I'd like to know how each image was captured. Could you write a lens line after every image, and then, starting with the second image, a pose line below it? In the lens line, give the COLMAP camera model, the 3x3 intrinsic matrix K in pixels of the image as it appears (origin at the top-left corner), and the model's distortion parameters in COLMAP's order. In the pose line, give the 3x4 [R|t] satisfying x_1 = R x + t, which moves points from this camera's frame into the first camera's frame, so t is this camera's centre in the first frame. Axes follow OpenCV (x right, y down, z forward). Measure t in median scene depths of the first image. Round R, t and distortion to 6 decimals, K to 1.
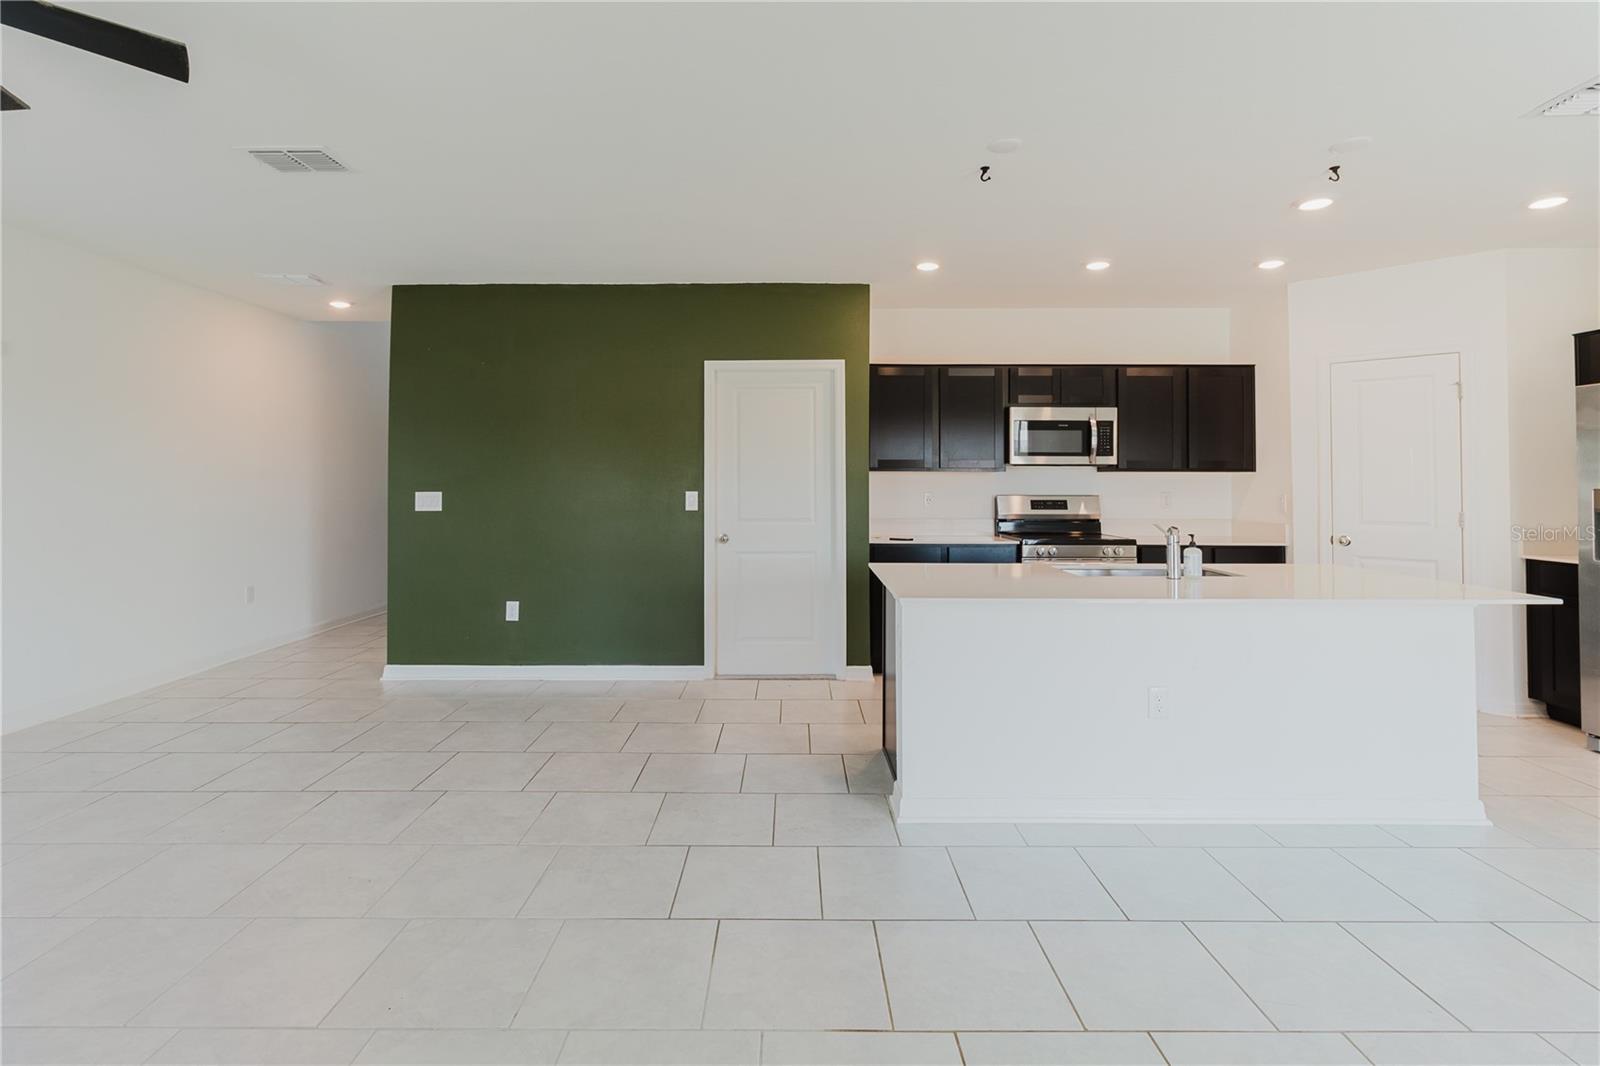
lens RADIAL K [[735.1, 0, 810.5], [0, 735.1, 474.3], [0, 0, 1]] dist [0.000013, 0.000086]
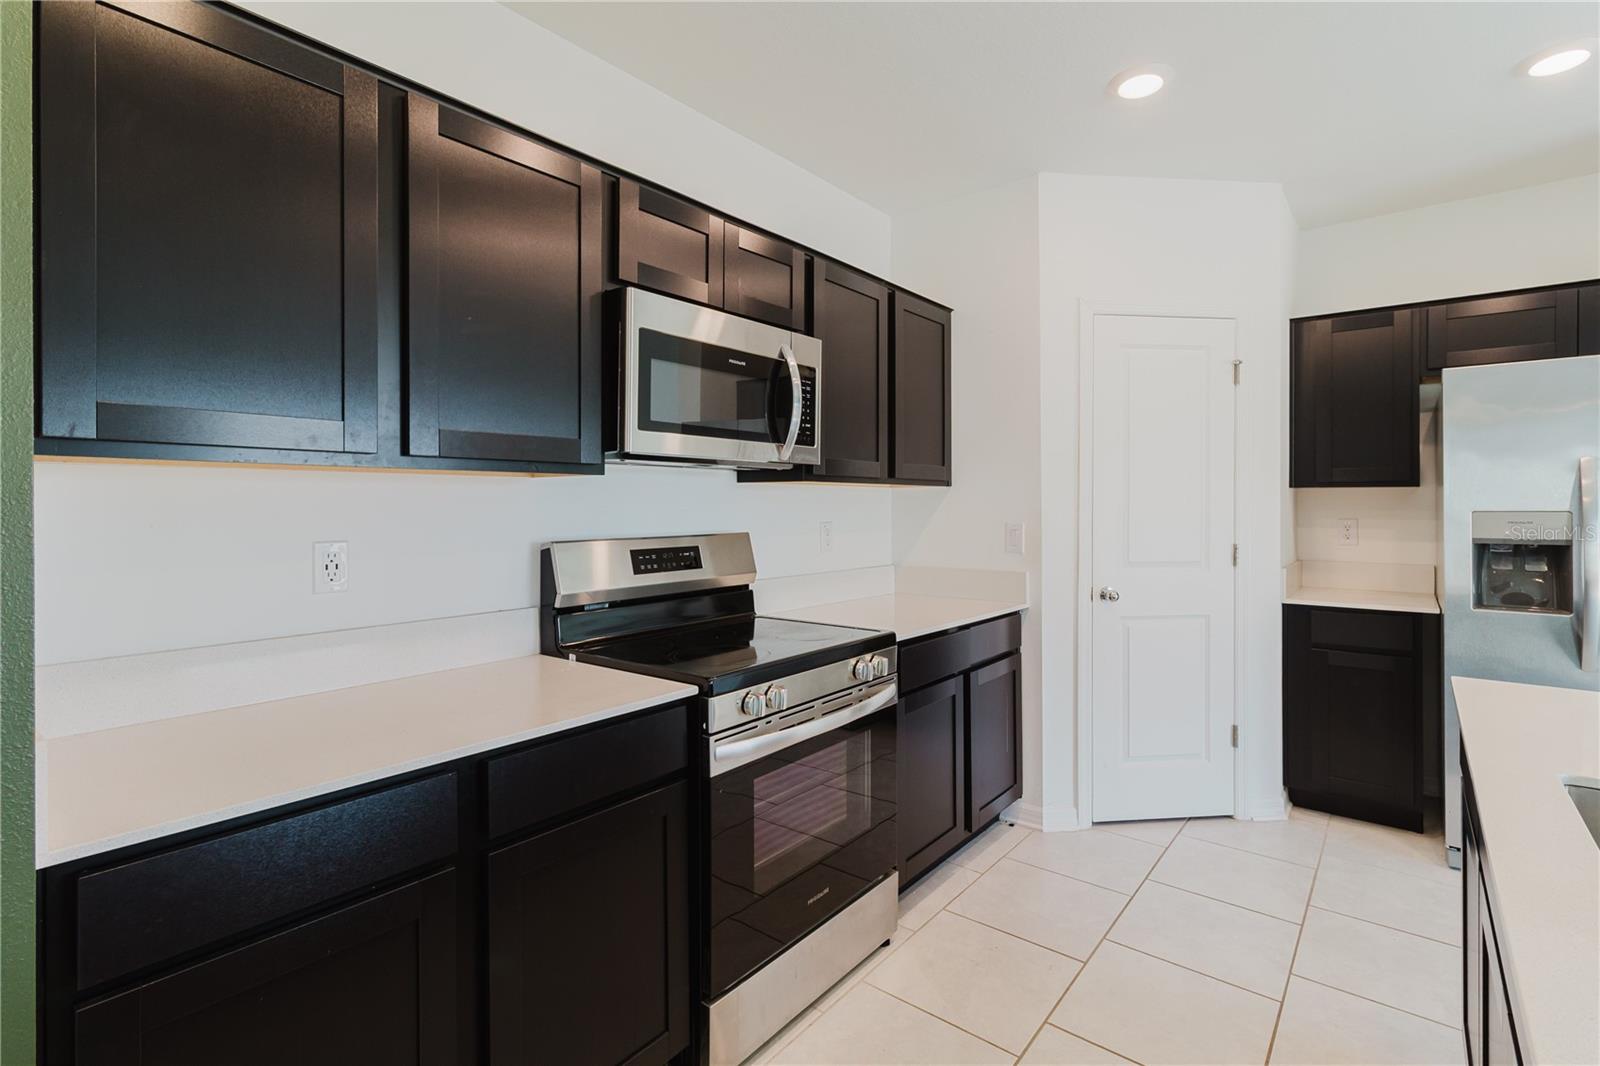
lens RADIAL K [[735.1, 0, 810.5], [0, 735.1, 474.3], [0, 0, 1]] dist [0.000013, 0.000086]
pose [[0.627841, 0.028805, 0.777809, 0.056607], [-0.000214, 0.999321, -0.036835, 0.009095], [-0.778342, 0.022960, 0.627421, 0.707589]]
